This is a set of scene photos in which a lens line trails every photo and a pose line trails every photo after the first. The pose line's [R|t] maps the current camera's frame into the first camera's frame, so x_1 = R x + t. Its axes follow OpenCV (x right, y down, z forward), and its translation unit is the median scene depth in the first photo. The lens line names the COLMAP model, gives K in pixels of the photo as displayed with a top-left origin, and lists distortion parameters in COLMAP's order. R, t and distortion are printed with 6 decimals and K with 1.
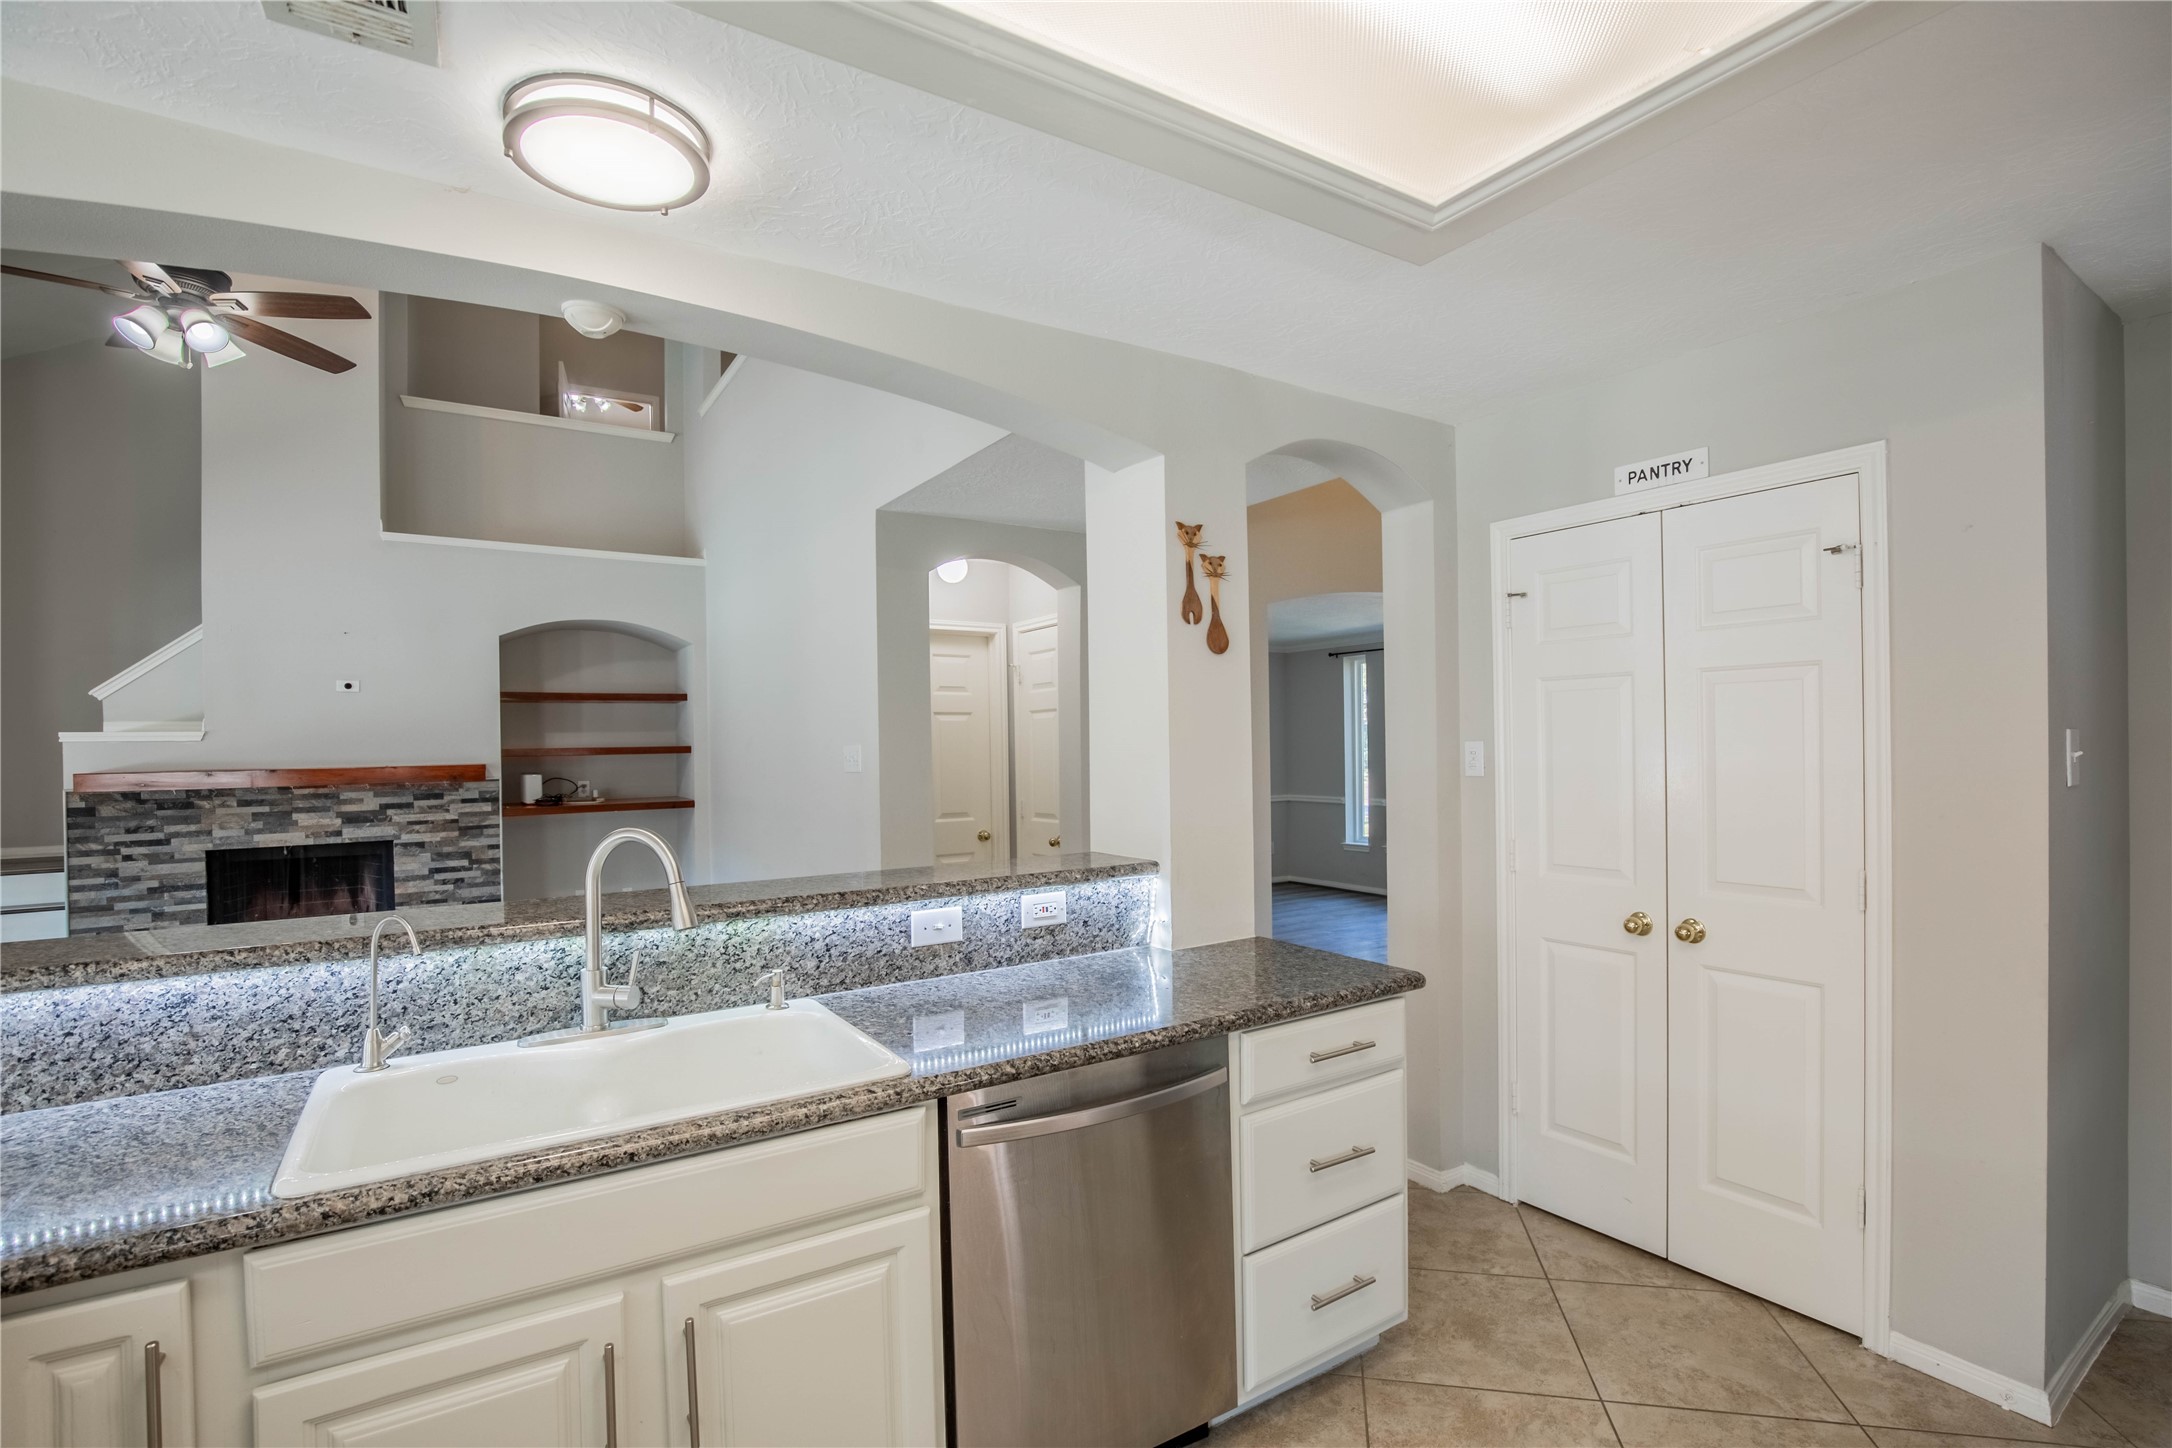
lens RADIAL K [[1003.4, 0, 1091.6], [0, 1003.4, 750.9], [0, 0, 1]] dist [-0.036826, 0.008447]
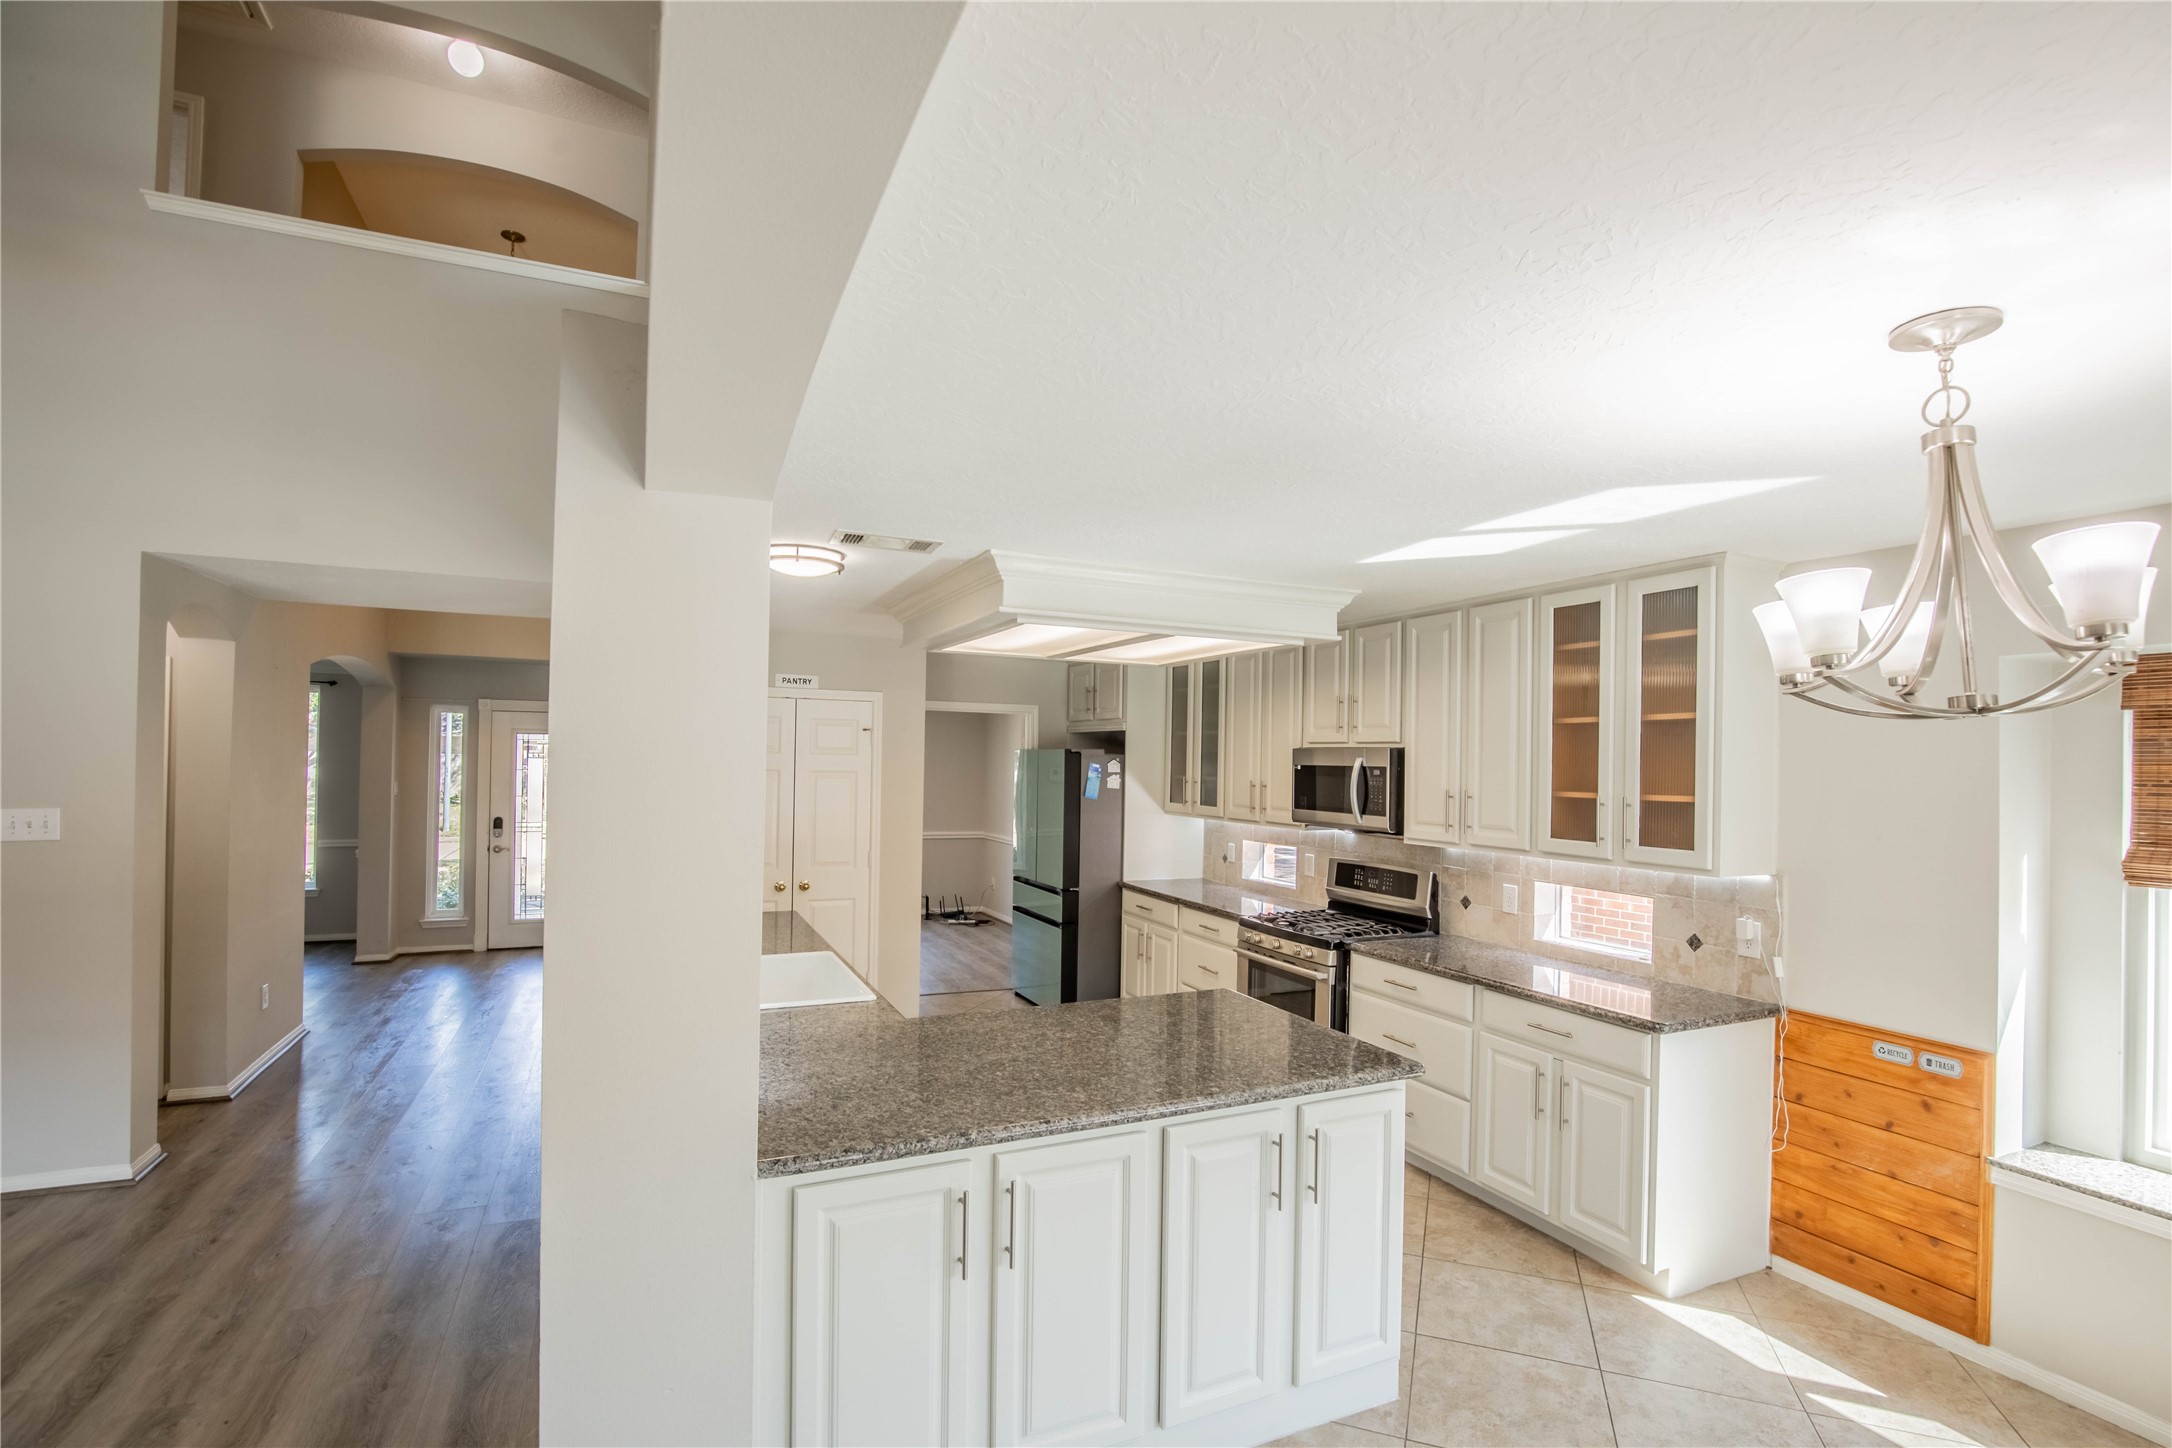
lens RADIAL K [[1003.4, 0, 1105.1], [0, 1003.4, 749.7], [0, 0, 1]] dist [-0.036826, 0.008447]
pose [[0.138245, 0.029693, 0.989953, -0.773903], [-0.013372, 0.999515, -0.028112, -0.036823], [-0.990308, -0.009352, 0.138575, 0.001441]]
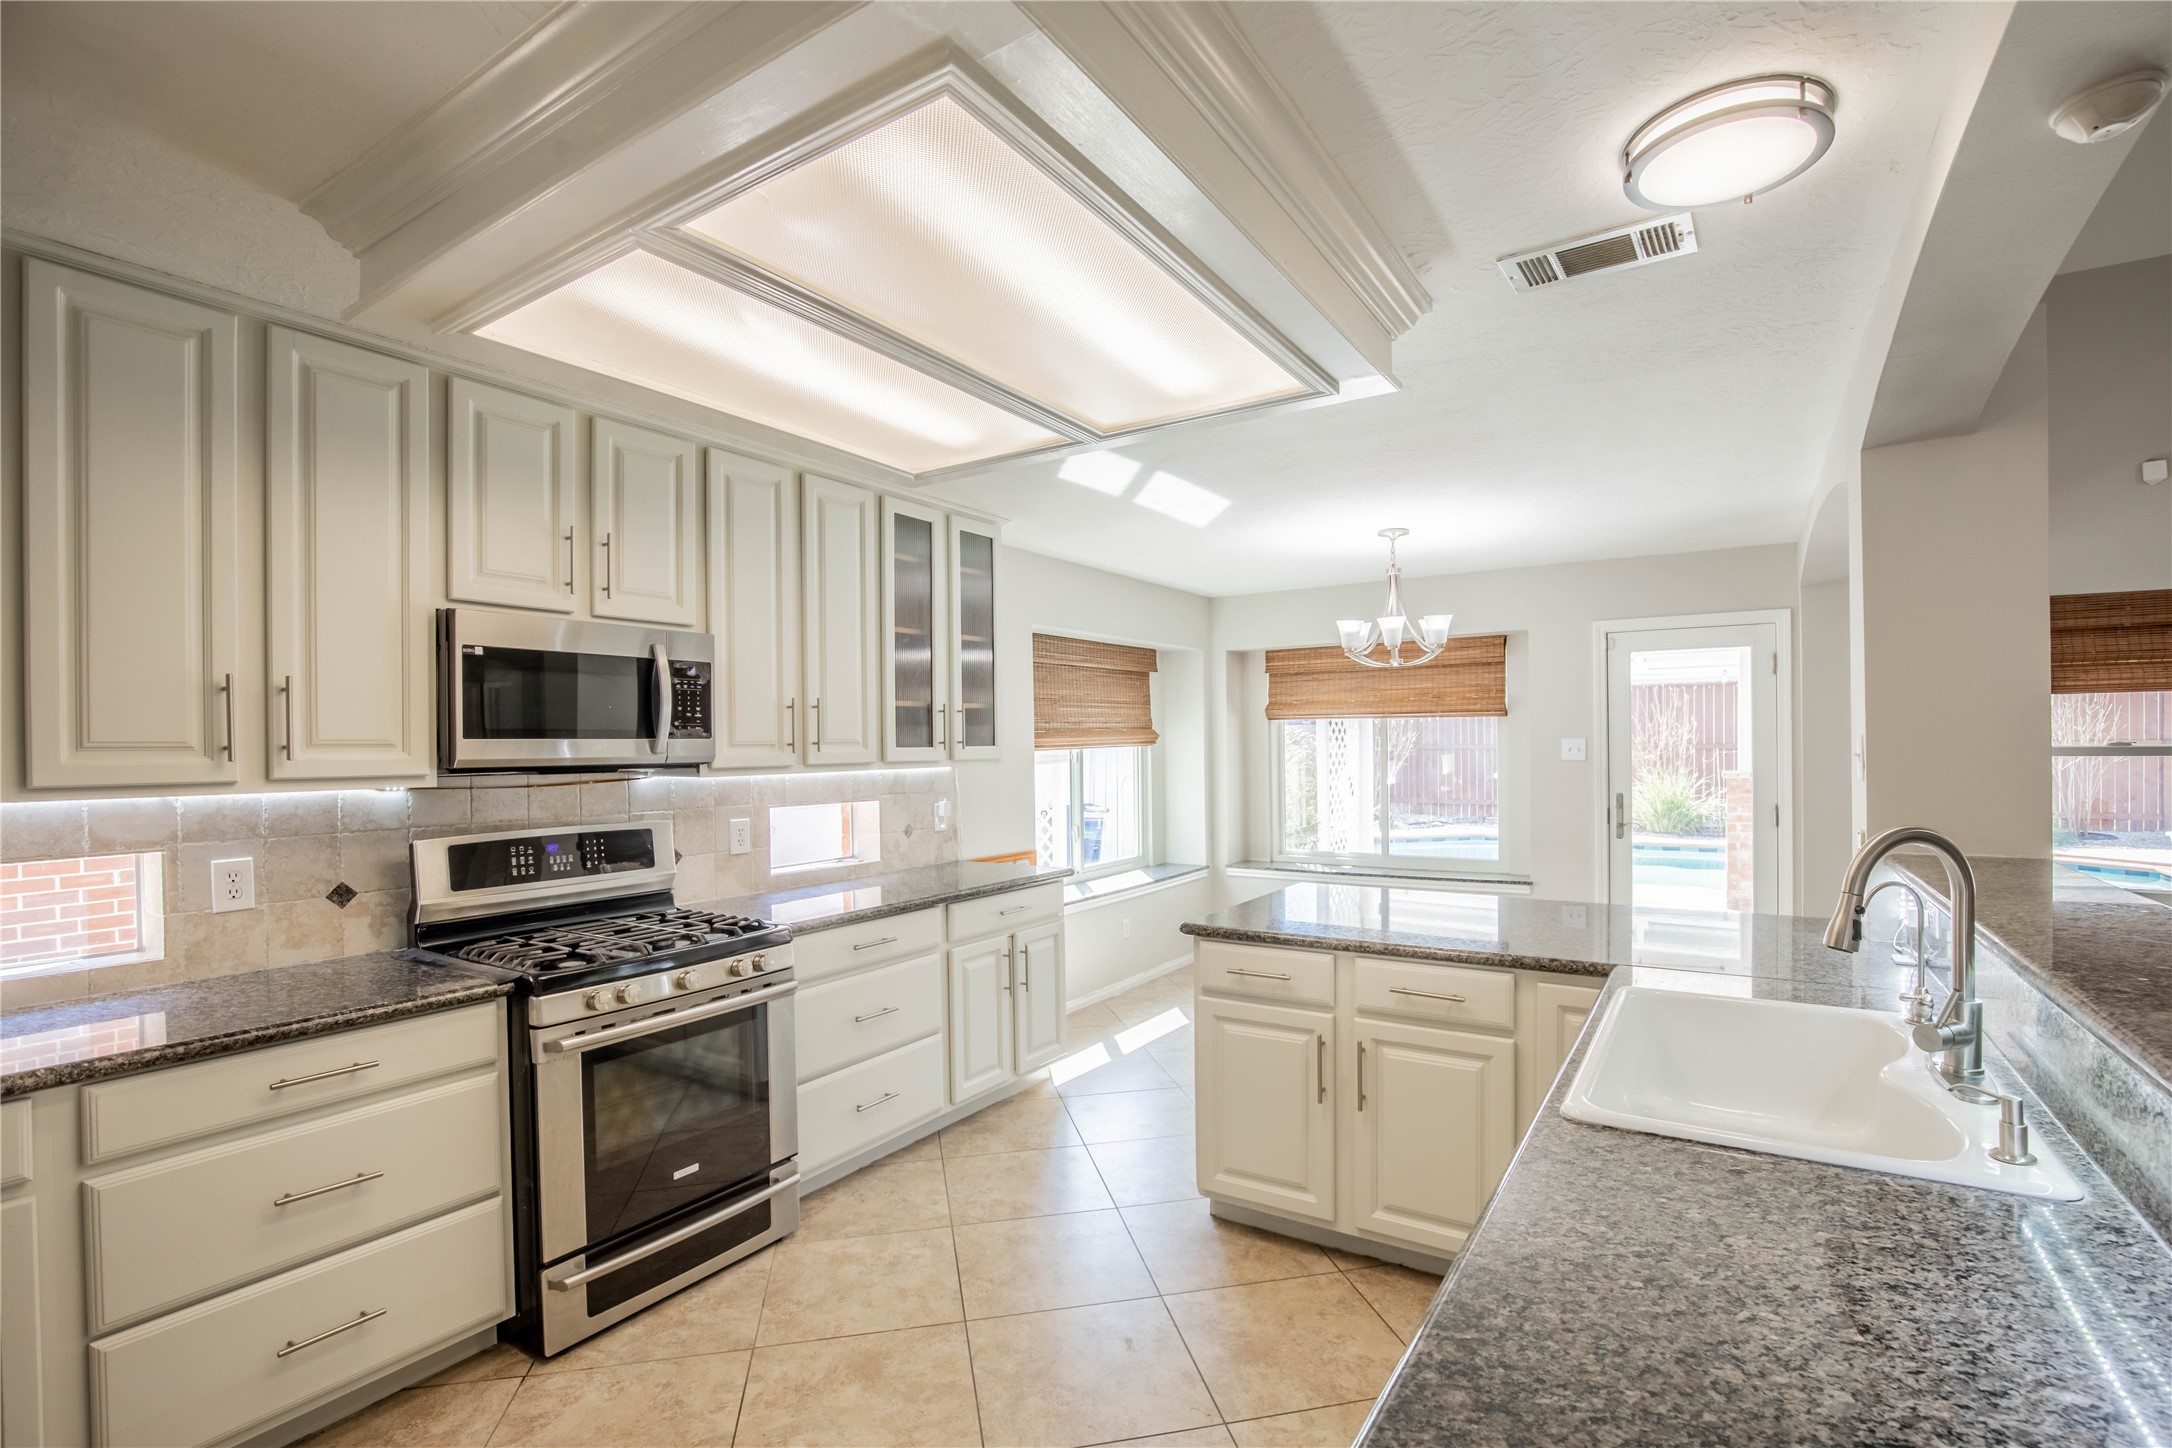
lens RADIAL K [[1003.4, 0, 1085.6], [0, 1003.4, 743.2], [0, 0, 1]] dist [-0.036826, 0.008447]
pose [[-0.914133, 0.024579, -0.404669, 0.173622], [0.022125, 0.999698, 0.010741, -0.004425], [0.404810, 0.000865, -0.914400, 0.499327]]
